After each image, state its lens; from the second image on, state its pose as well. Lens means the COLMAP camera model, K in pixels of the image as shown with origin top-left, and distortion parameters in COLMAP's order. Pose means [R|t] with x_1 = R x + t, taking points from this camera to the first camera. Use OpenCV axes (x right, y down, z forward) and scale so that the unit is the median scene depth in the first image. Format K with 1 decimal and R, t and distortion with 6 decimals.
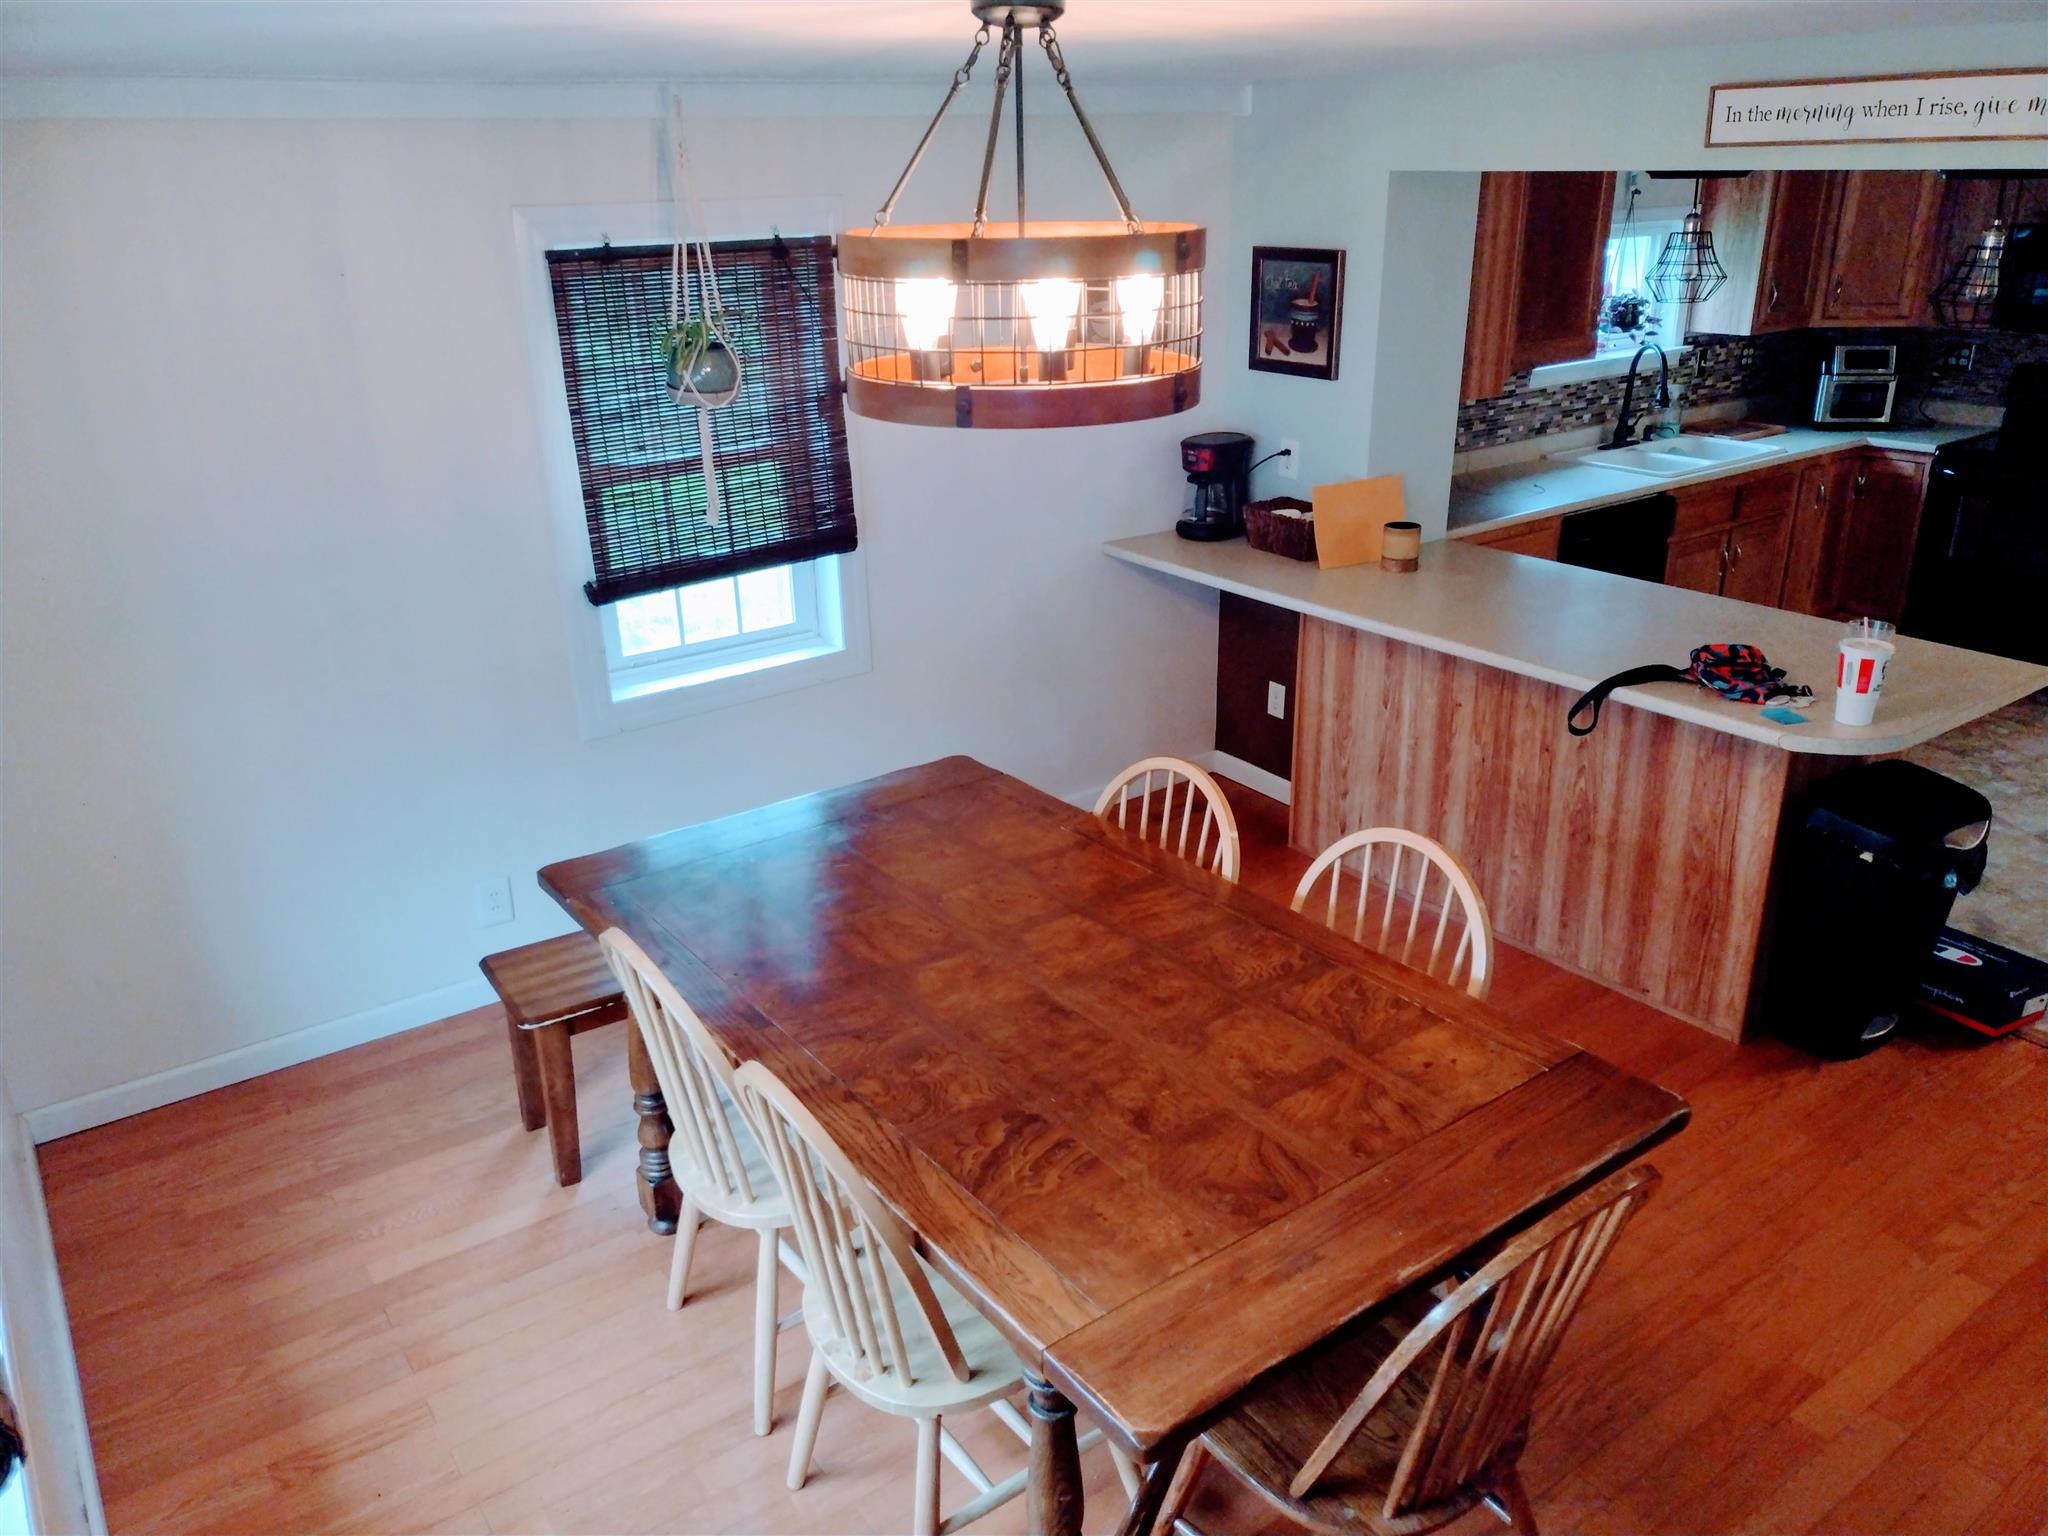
lens RADIAL K [[1524.2, 0, 958.8], [0, 1524.2, 788.2], [0, 0, 1]] dist [0.004862, -0.021316]
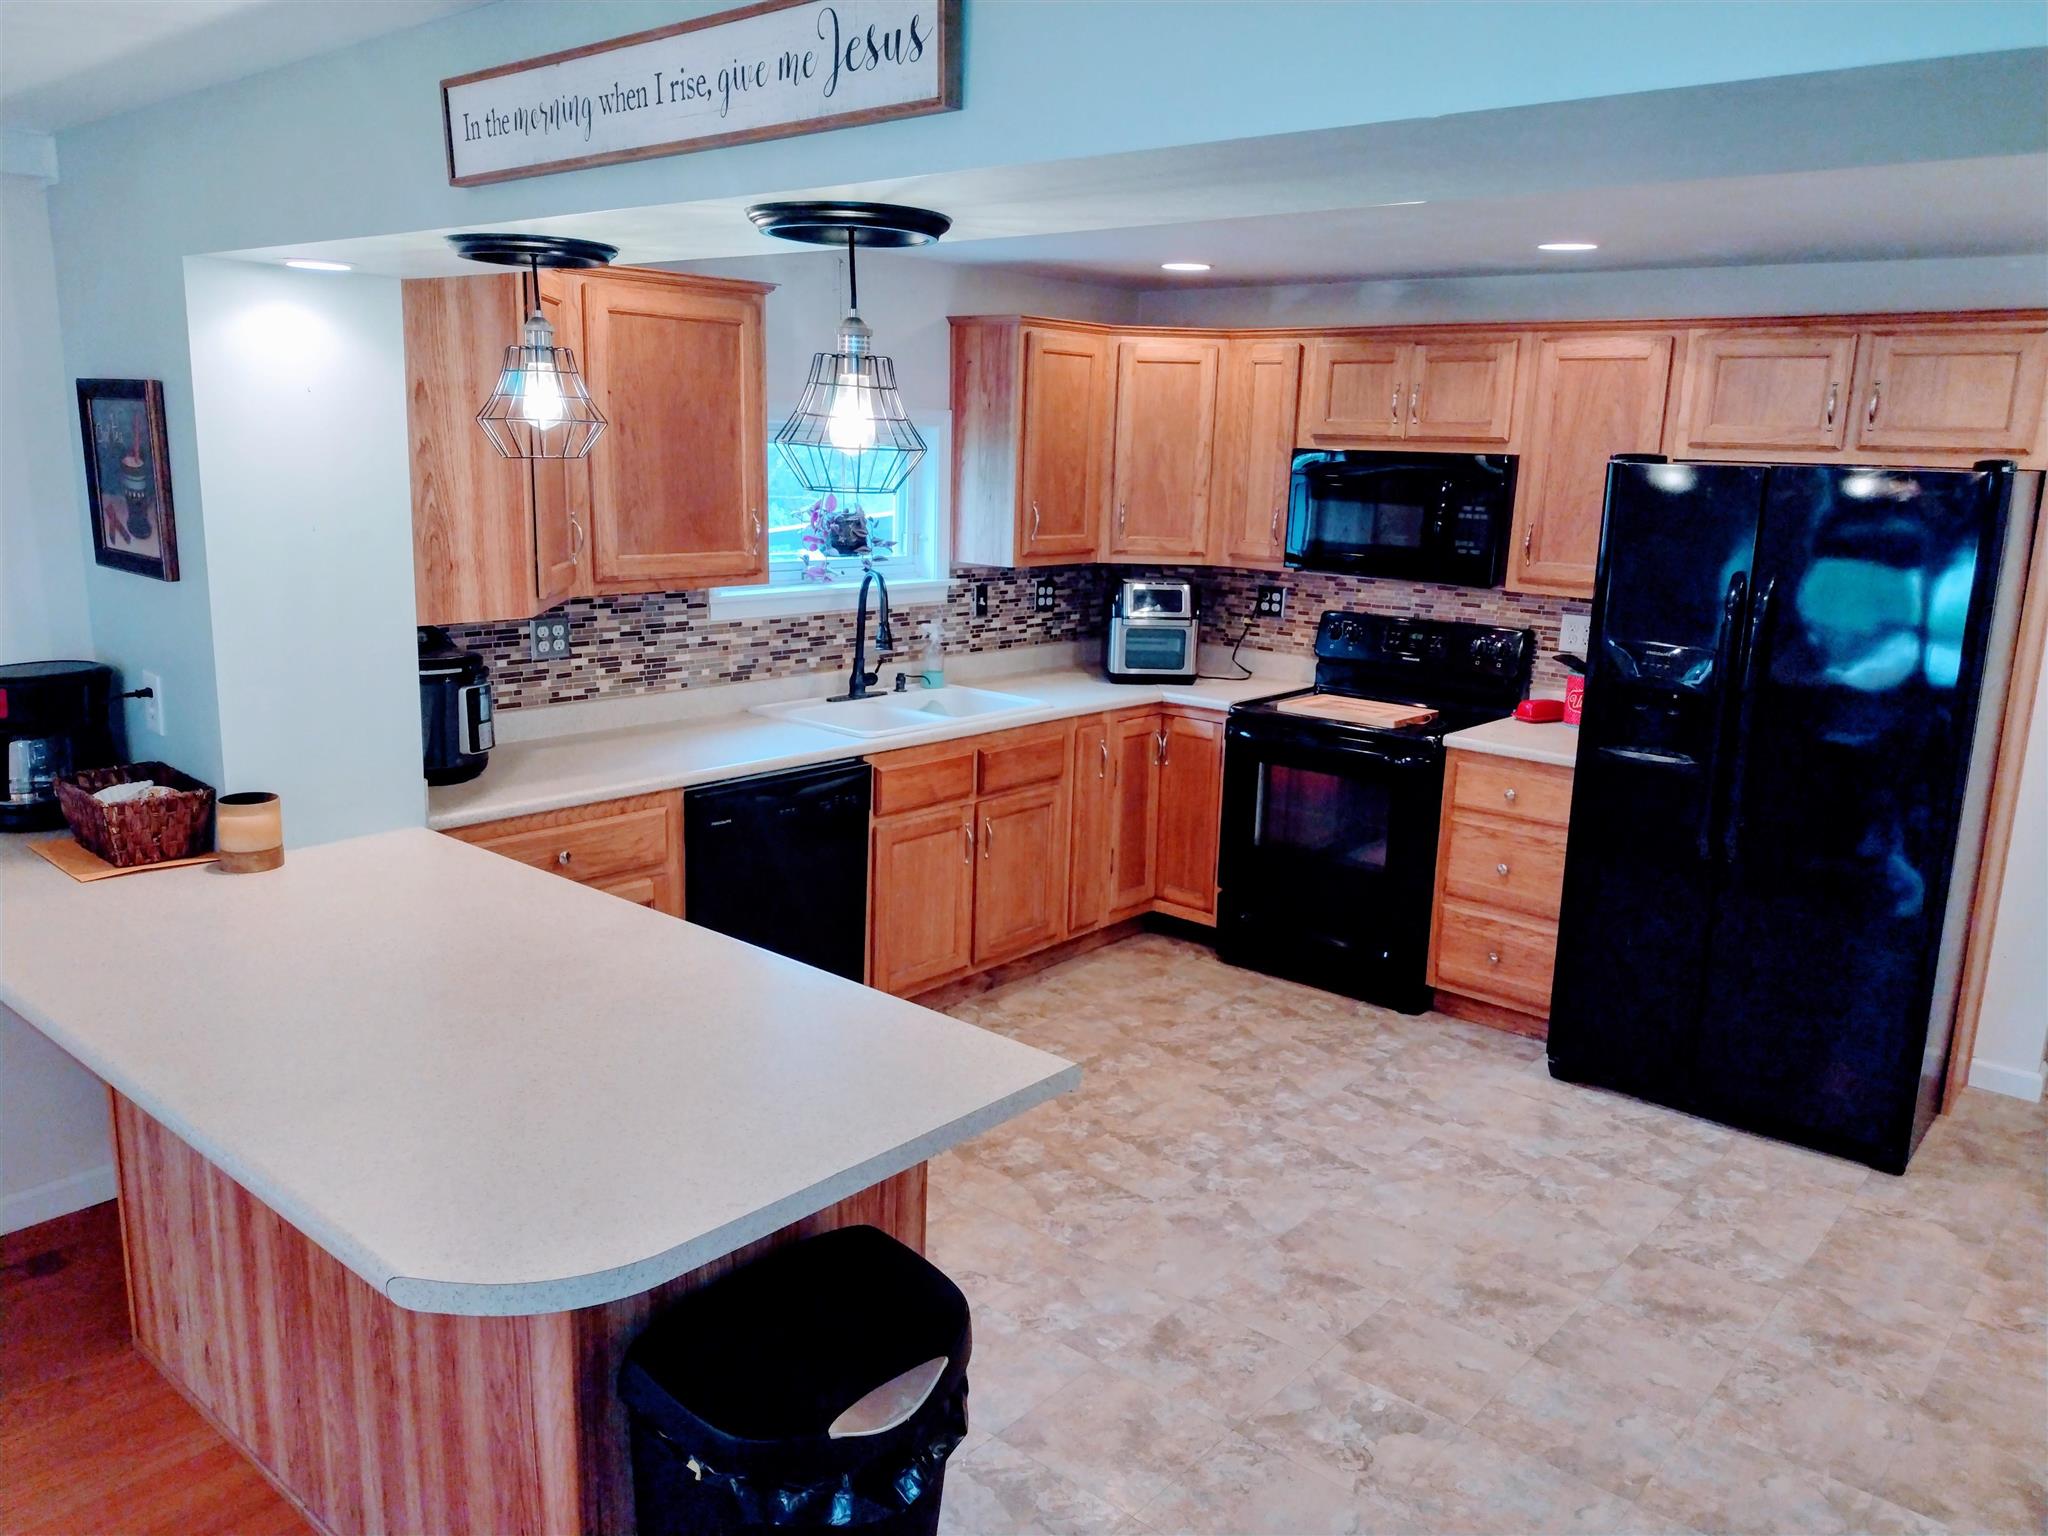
lens RADIAL K [[1529.9, 0, 1024.0], [0, 1529.9, 768.0], [0, 0, 1]] dist [0.045751, -0.049282]
pose [[0.965520, 0.003917, 0.260301, 0.316529], [0.041939, 0.984486, -0.170378, -0.052435], [-0.256930, 0.175420, 0.950376, 0.242096]]
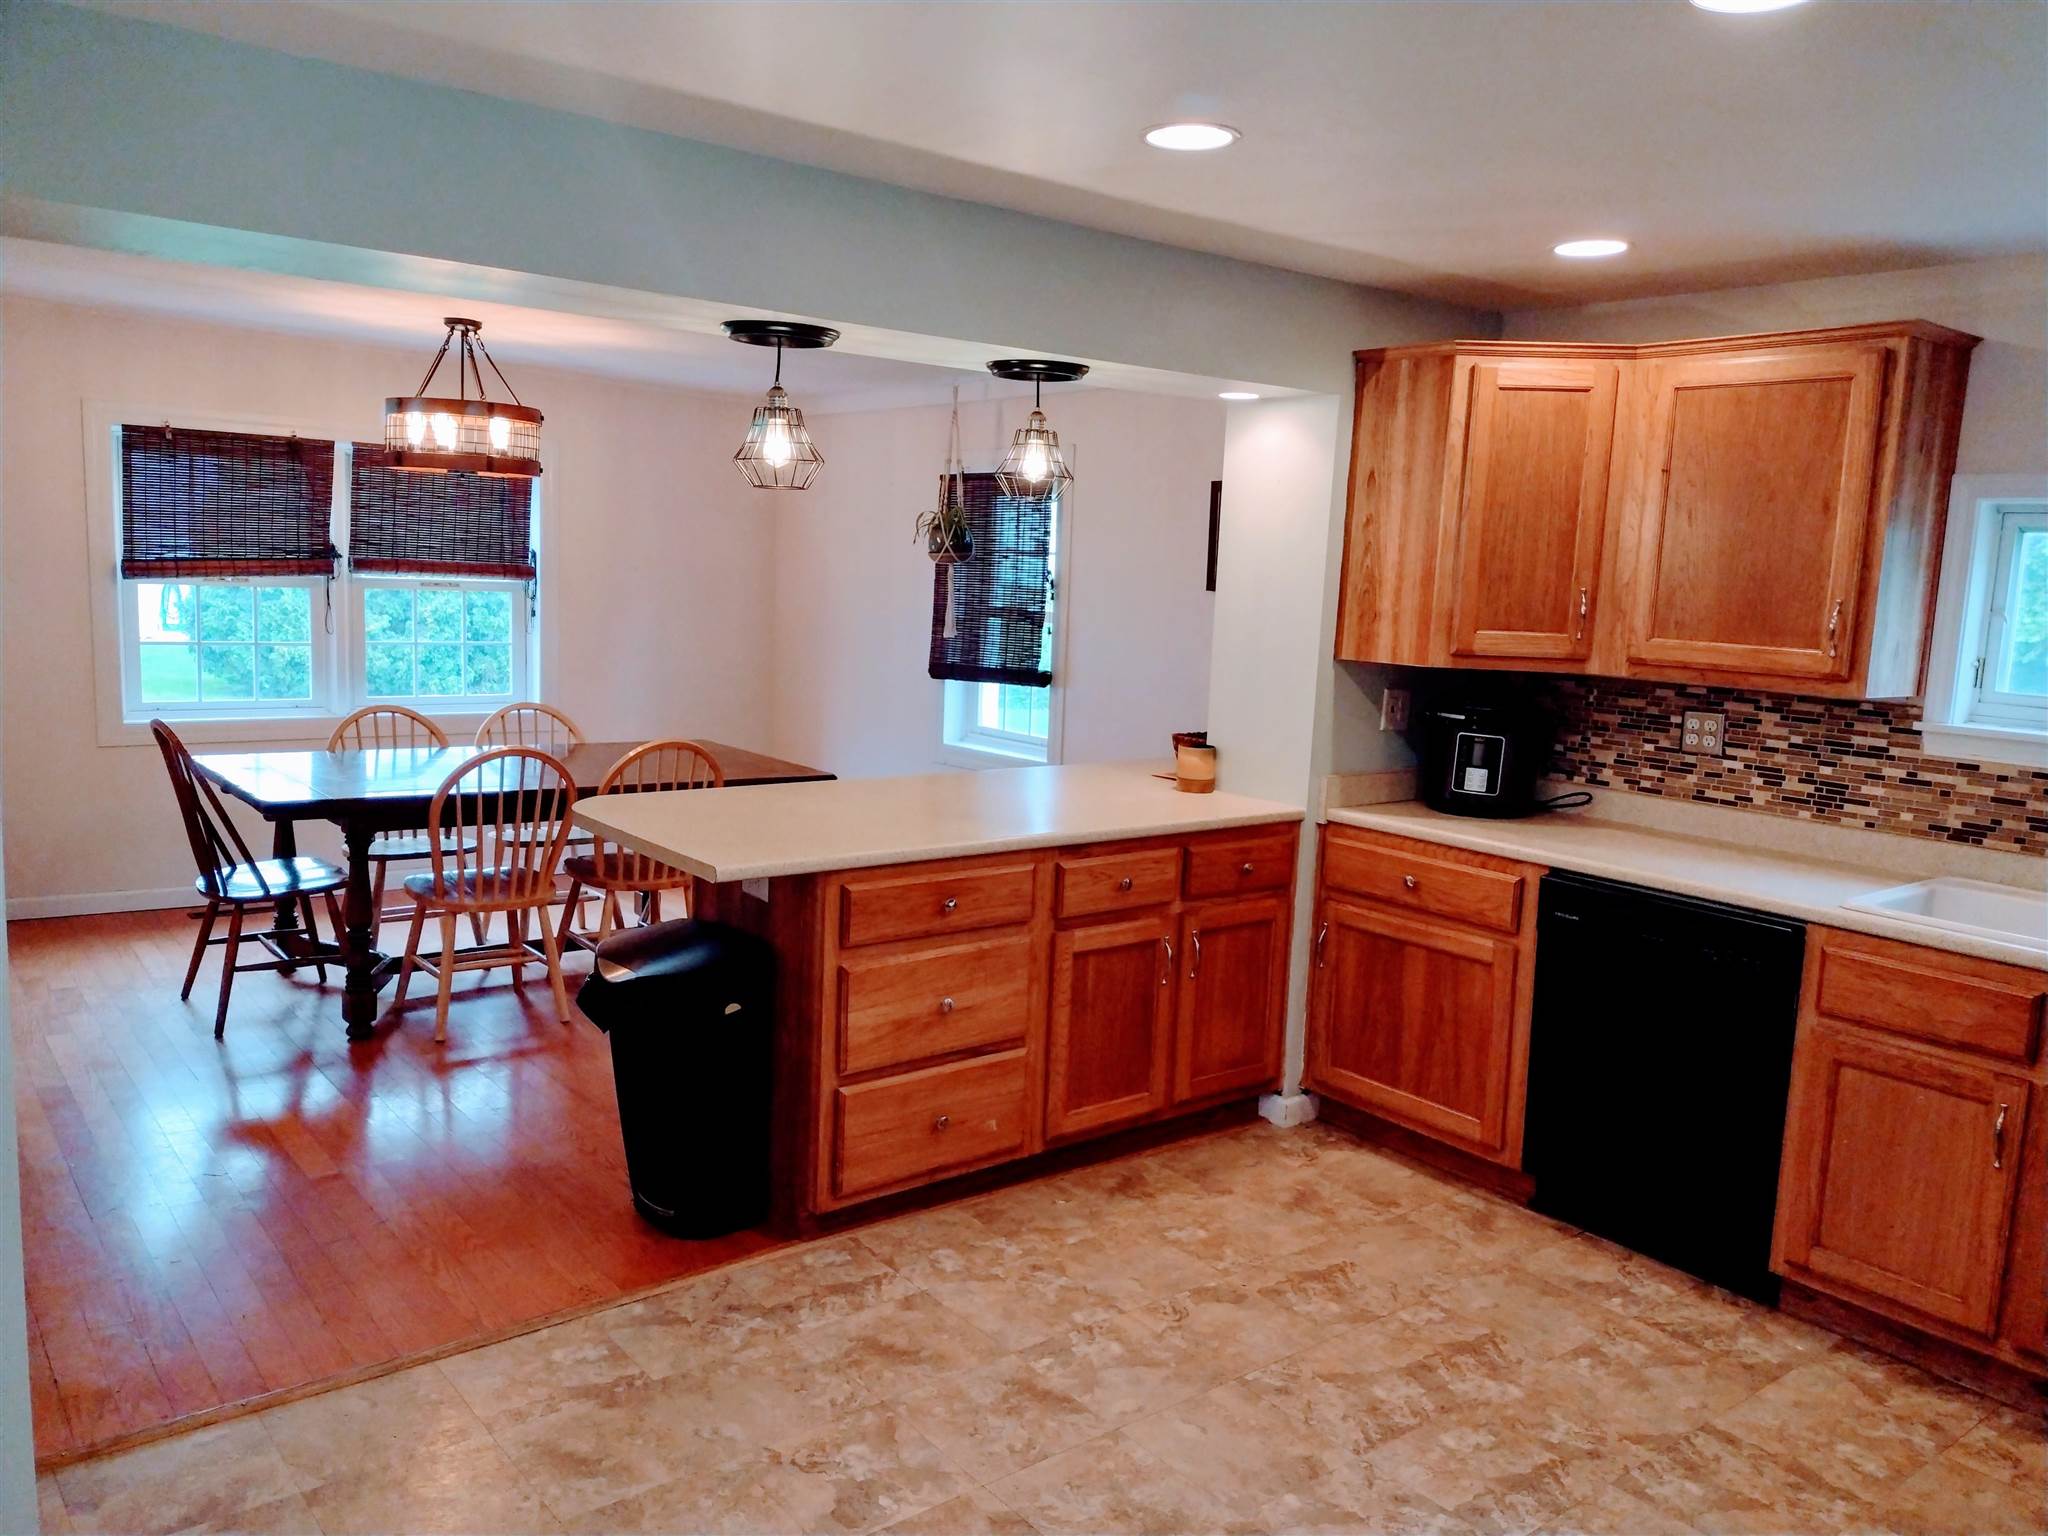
lens RADIAL K [[1529.9, 0, 1024.0], [0, 1529.9, 768.0], [0, 0, 1]] dist [0.045751, -0.049282]
pose [[0.063885, 0.166875, -0.983906, 0.914527], [-0.419723, 0.898974, 0.125217, -0.180171], [0.905401, 0.404968, 0.127472, 0.591495]]
